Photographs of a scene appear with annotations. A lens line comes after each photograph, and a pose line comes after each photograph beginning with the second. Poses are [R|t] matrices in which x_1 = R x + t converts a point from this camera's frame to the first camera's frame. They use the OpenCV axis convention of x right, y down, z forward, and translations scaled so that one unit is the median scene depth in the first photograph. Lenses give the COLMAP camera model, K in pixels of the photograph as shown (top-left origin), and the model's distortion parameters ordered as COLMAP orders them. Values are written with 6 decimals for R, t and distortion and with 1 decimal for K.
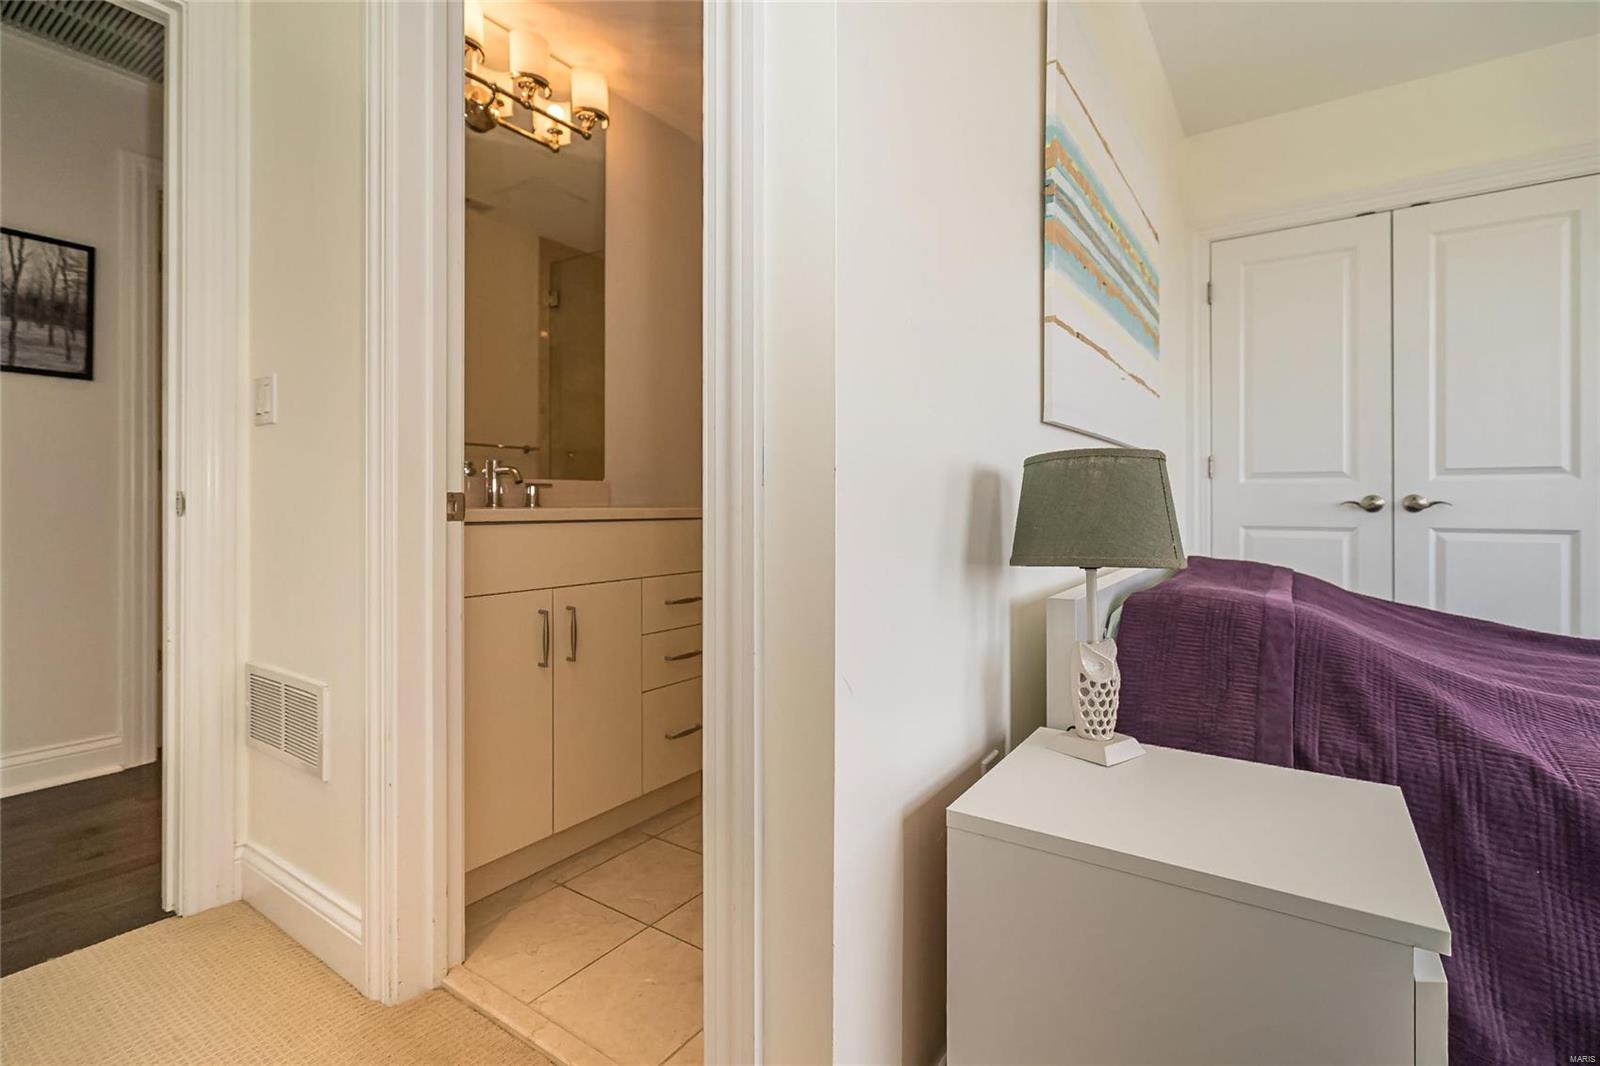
lens RADIAL K [[731.0, 0, 798.7], [0, 731.0, 512.7], [0, 0, 1]] dist [0.001627, 0.000935]
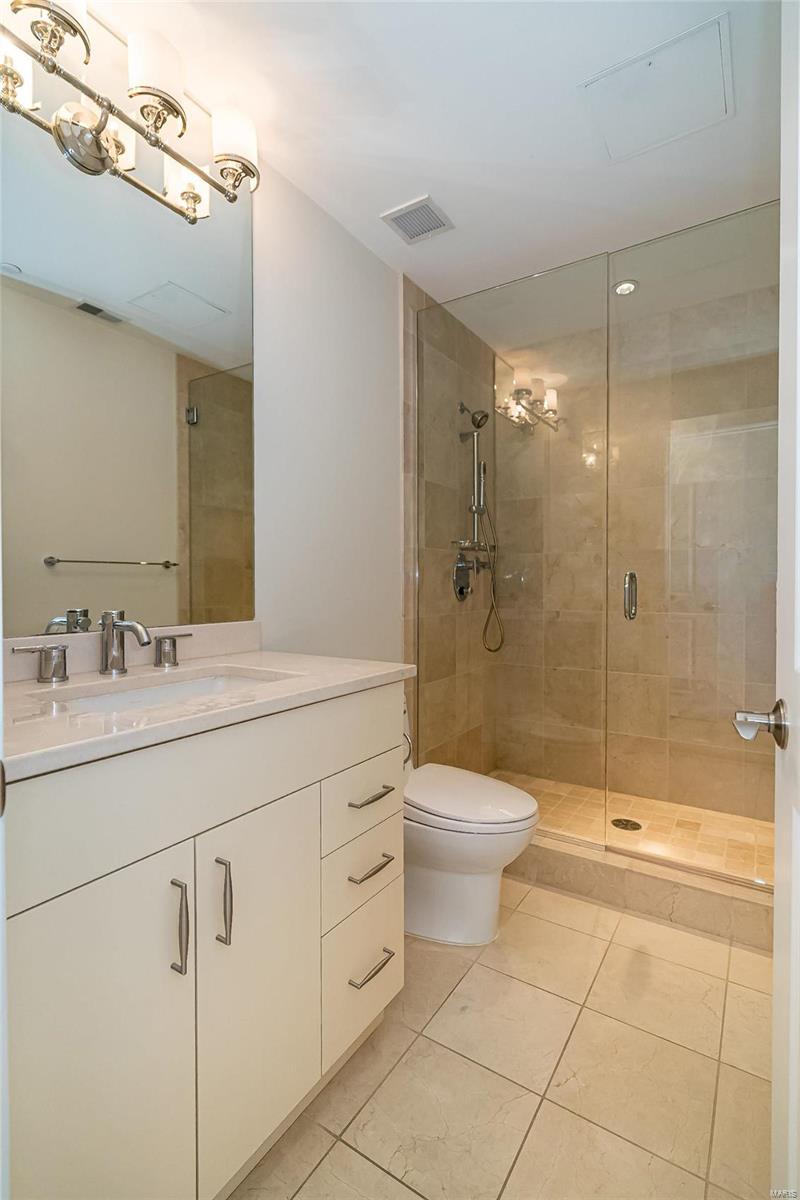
lens RADIAL K [[548.2, 0, 404.8], [0, 548.2, 596.2], [0, 0, 1]] dist [0.001627, 0.000935]
pose [[0.999054, -0.007867, 0.042773, -0.128739], [0.007613, 0.999952, 0.006110, -0.078737], [-0.042819, -0.005779, 0.999066, 0.387335]]
